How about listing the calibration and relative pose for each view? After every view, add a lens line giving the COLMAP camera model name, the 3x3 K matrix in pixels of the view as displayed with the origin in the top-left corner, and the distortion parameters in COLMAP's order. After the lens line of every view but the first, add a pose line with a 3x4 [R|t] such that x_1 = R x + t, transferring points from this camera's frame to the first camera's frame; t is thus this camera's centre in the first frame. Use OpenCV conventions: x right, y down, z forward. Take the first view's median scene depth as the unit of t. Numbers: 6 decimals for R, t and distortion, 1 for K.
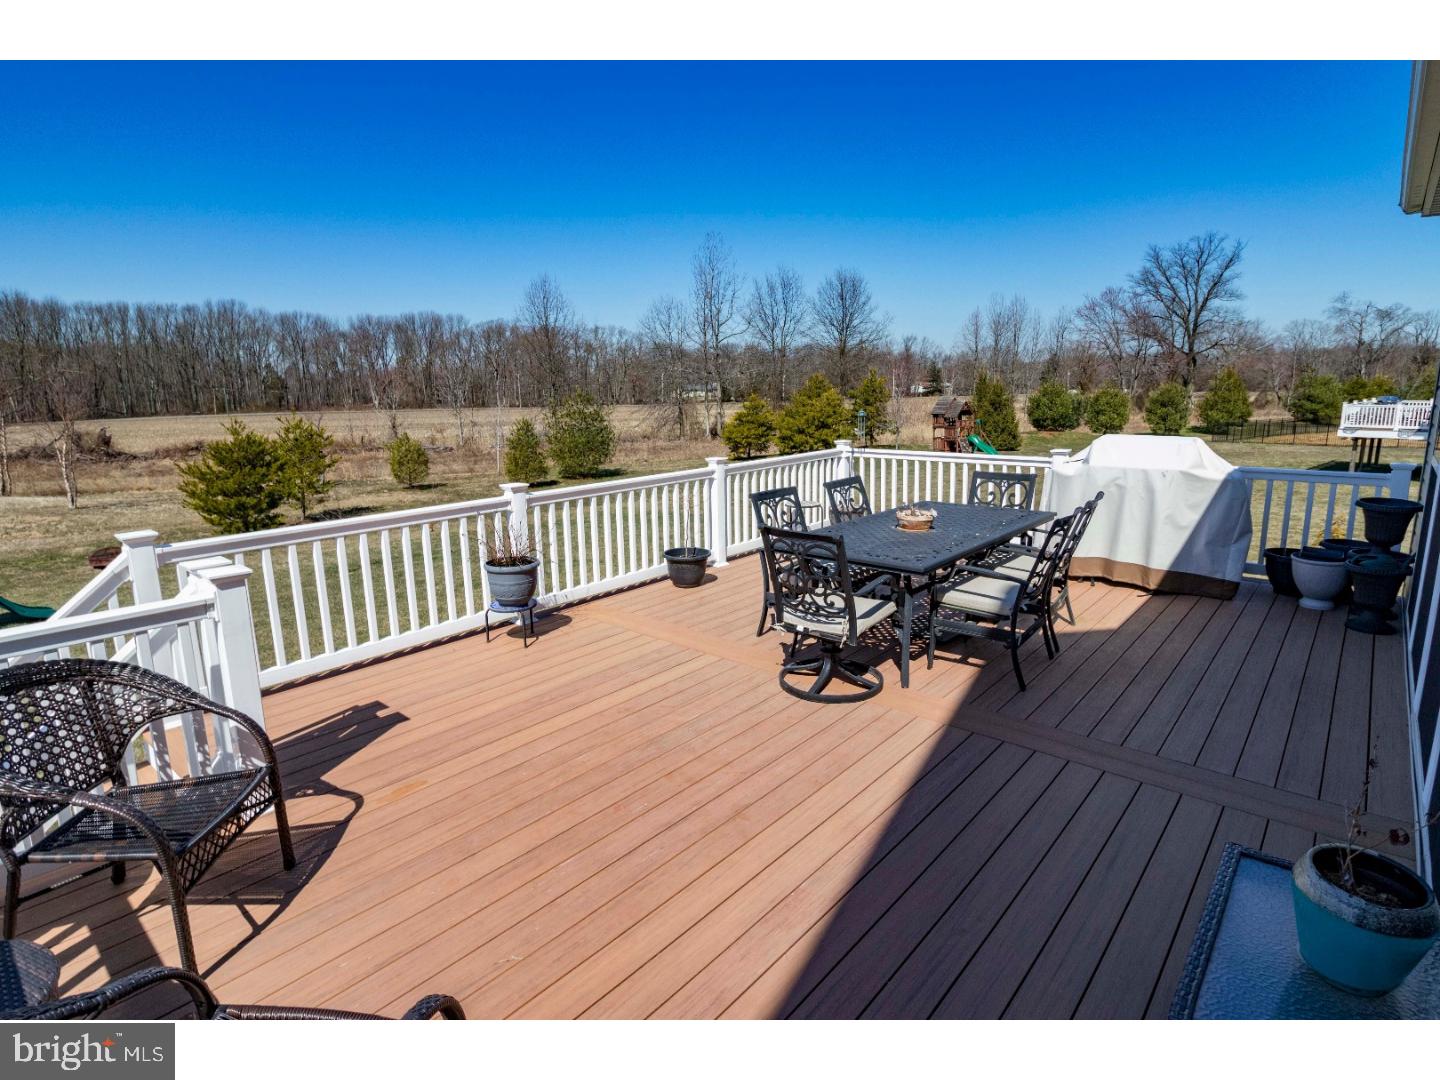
lens RADIAL K [[773.7, 0, 720.0], [0, 773.7, 540.0], [0, 0, 1]] dist [-0.003458, -0.001537]
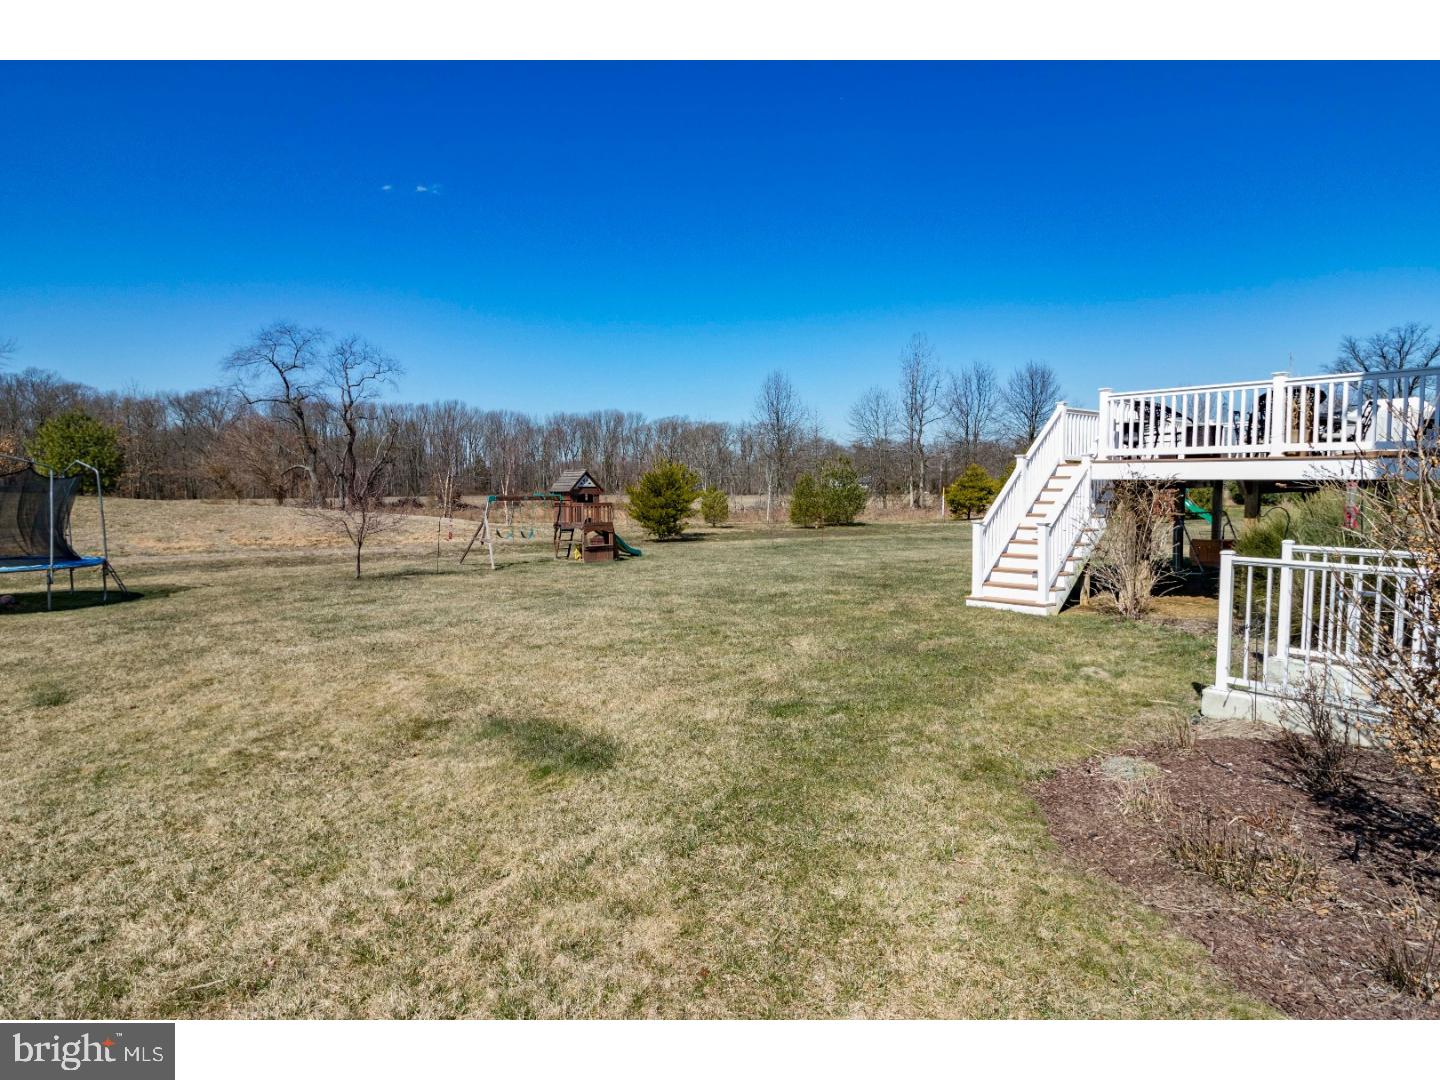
lens RADIAL K [[773.7, 0, 720.0], [0, 773.7, 540.0], [0, 0, 1]] dist [-0.003458, -0.001537]
pose [[0.984160, 0.024387, -0.175599, -0.053949], [-0.045932, 0.991747, -0.119700, 0.034247], [0.171231, 0.125870, 0.977158, -0.077372]]
